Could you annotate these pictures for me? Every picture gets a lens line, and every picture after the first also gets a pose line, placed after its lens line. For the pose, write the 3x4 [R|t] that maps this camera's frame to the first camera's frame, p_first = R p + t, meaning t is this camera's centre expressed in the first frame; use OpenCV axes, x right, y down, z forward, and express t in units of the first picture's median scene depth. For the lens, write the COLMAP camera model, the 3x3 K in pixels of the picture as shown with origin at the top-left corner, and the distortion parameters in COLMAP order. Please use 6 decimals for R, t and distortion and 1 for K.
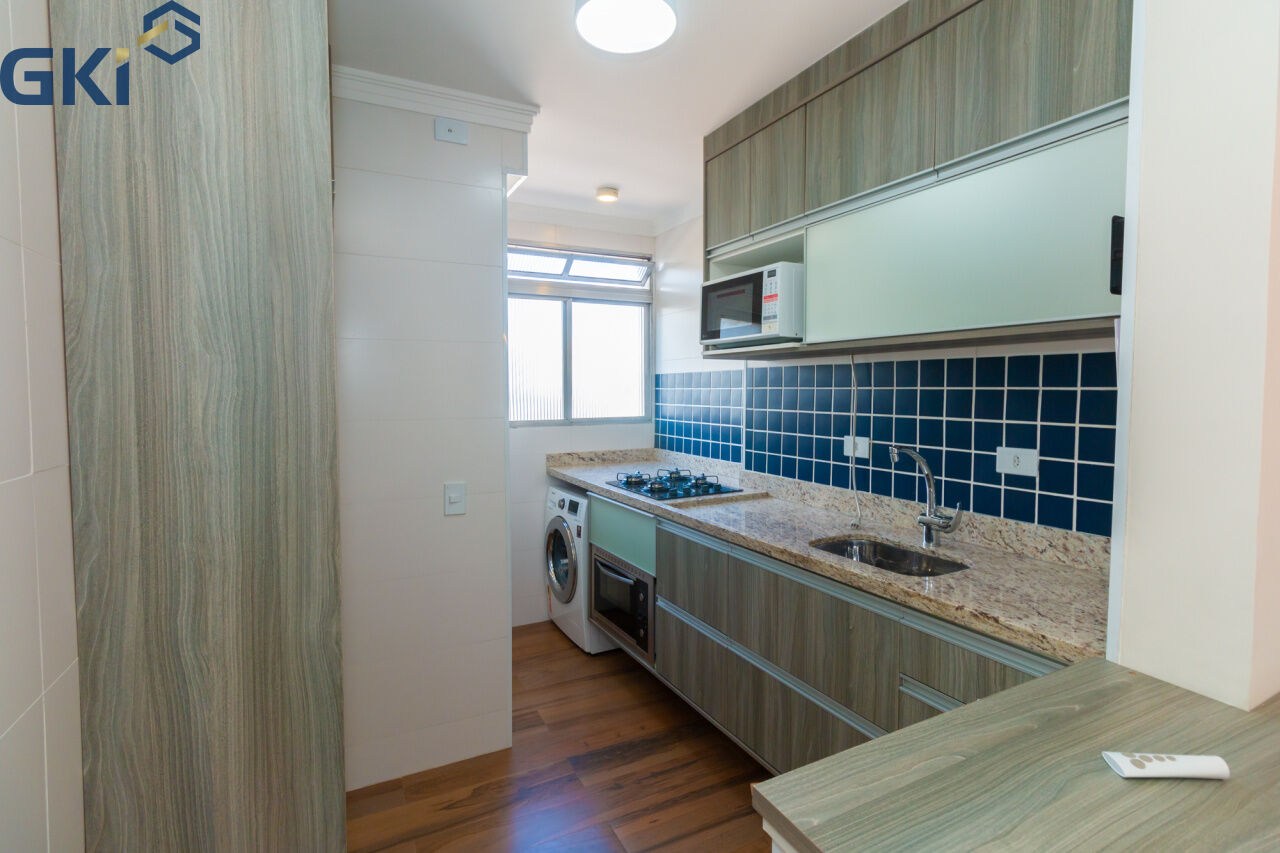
lens RADIAL K [[607.1, 0, 644.4], [0, 607.1, 418.5], [0, 0, 1]] dist [0.003629, 0.000377]
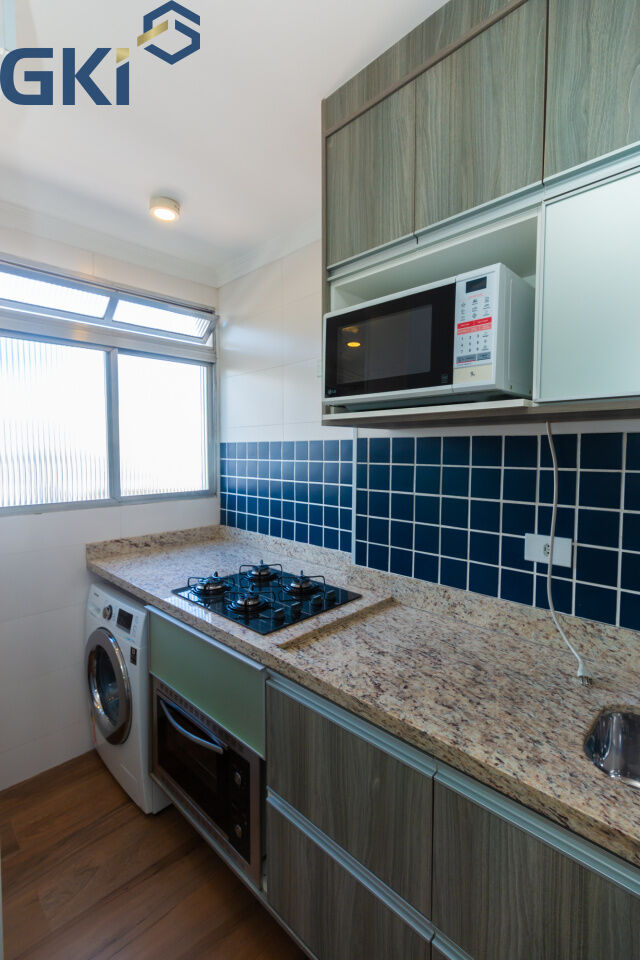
lens RADIAL K [[439.4, 0, 314.2], [0, 439.4, 475.3], [0, 0, 1]] dist [0.003657, 0.000458]
pose [[0.955813, -0.016188, 0.293530, -0.060660], [0.013515, 0.999847, 0.011135, -0.044891], [-0.293666, -0.006676, 0.955885, 0.503305]]
